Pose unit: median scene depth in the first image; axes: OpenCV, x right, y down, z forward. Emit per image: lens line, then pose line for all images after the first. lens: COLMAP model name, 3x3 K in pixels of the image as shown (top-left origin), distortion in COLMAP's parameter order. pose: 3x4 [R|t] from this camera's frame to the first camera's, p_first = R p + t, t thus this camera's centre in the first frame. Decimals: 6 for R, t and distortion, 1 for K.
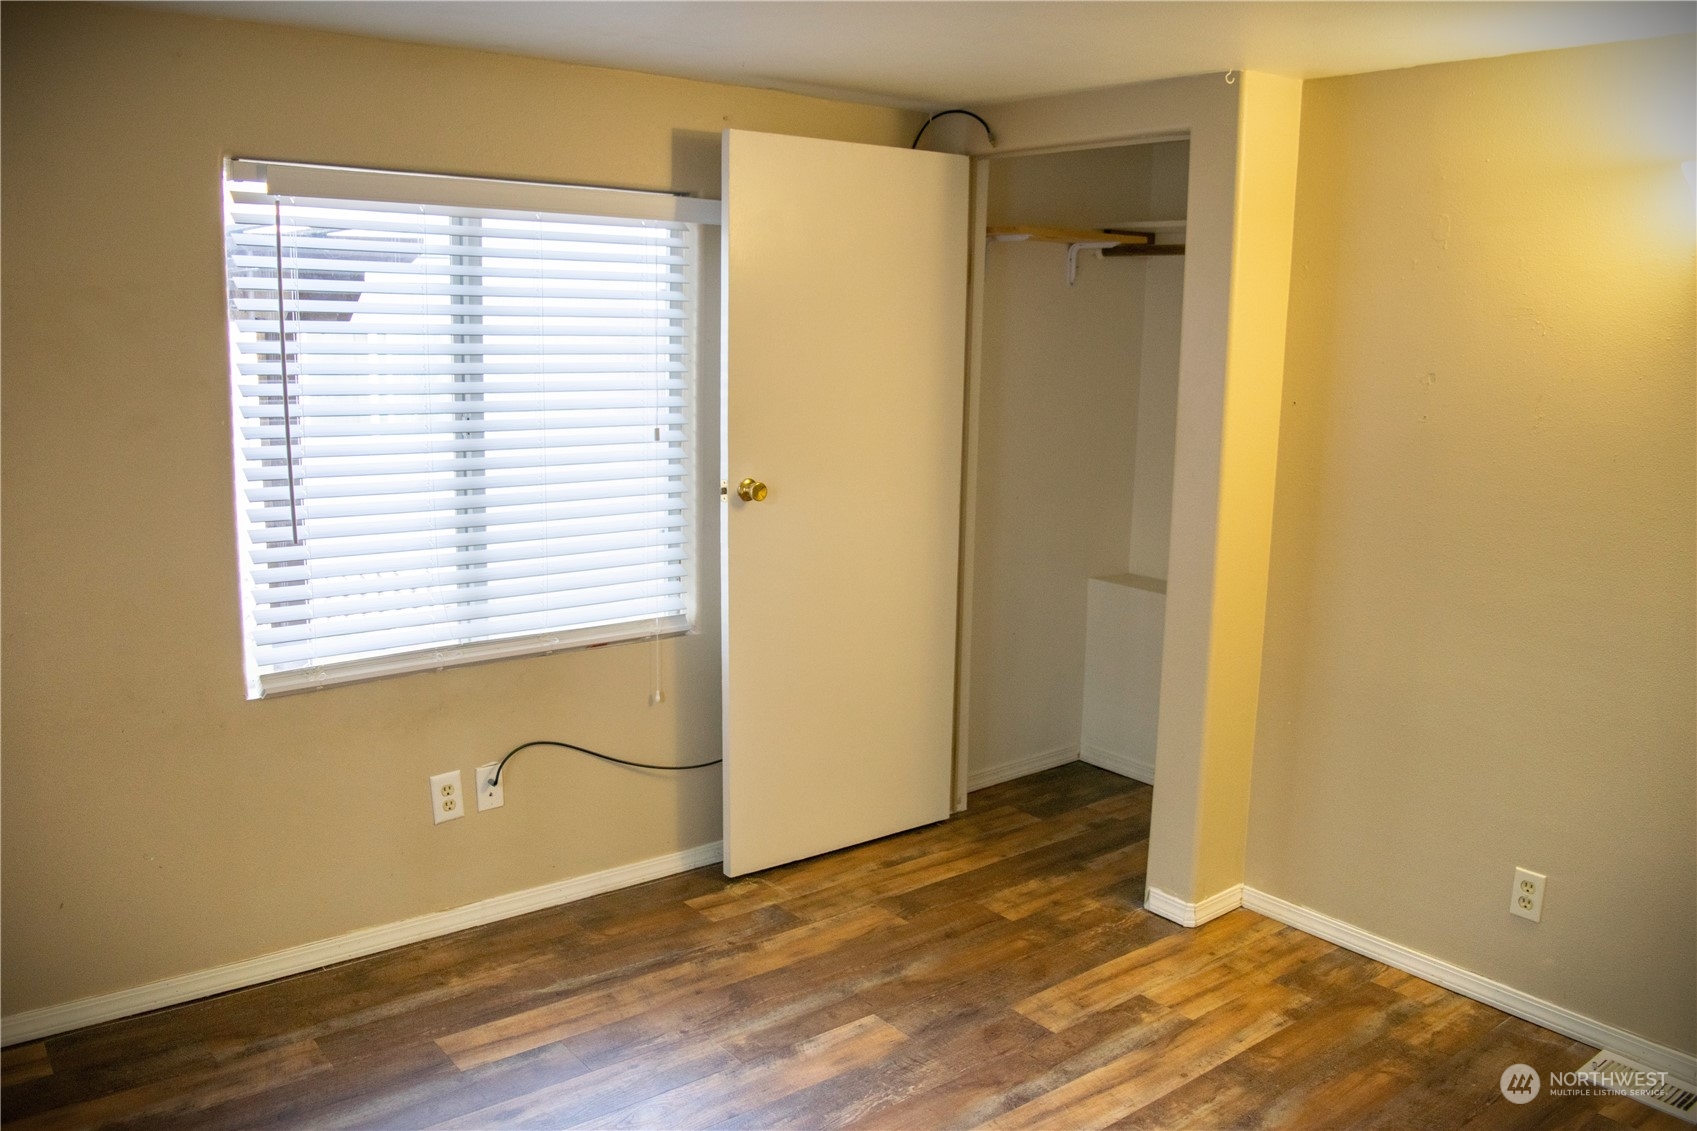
lens RADIAL K [[1332.5, 0, 863.0], [0, 1332.5, 567.7], [0, 0, 1]] dist [-0.096886, 0.026296]
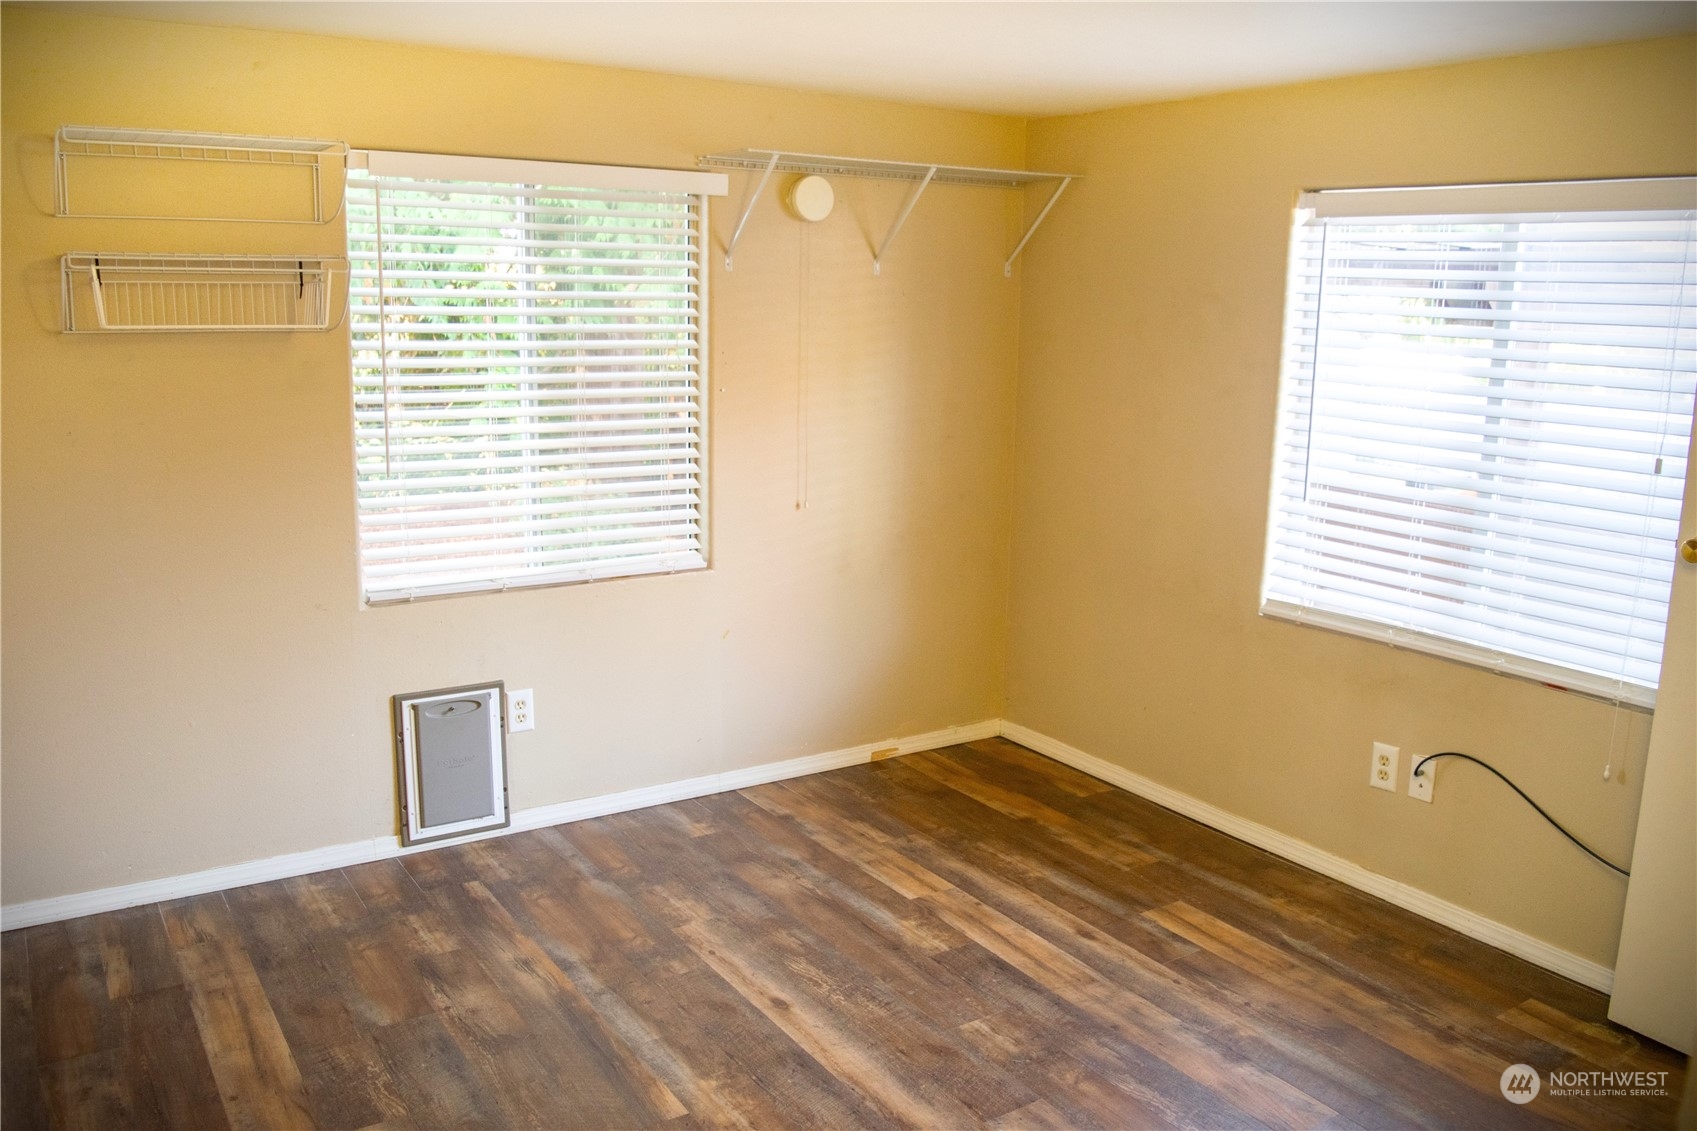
lens RADIAL K [[1332.5, 0, 855.0], [0, 1332.5, 563.5], [0, 0, 1]] dist [-0.096886, 0.026296]
pose [[-0.079669, 0.168853, -0.982416, 0.774879], [-0.206763, 0.961315, 0.181994, -0.094395], [0.975142, 0.217627, -0.041675, 0.617531]]
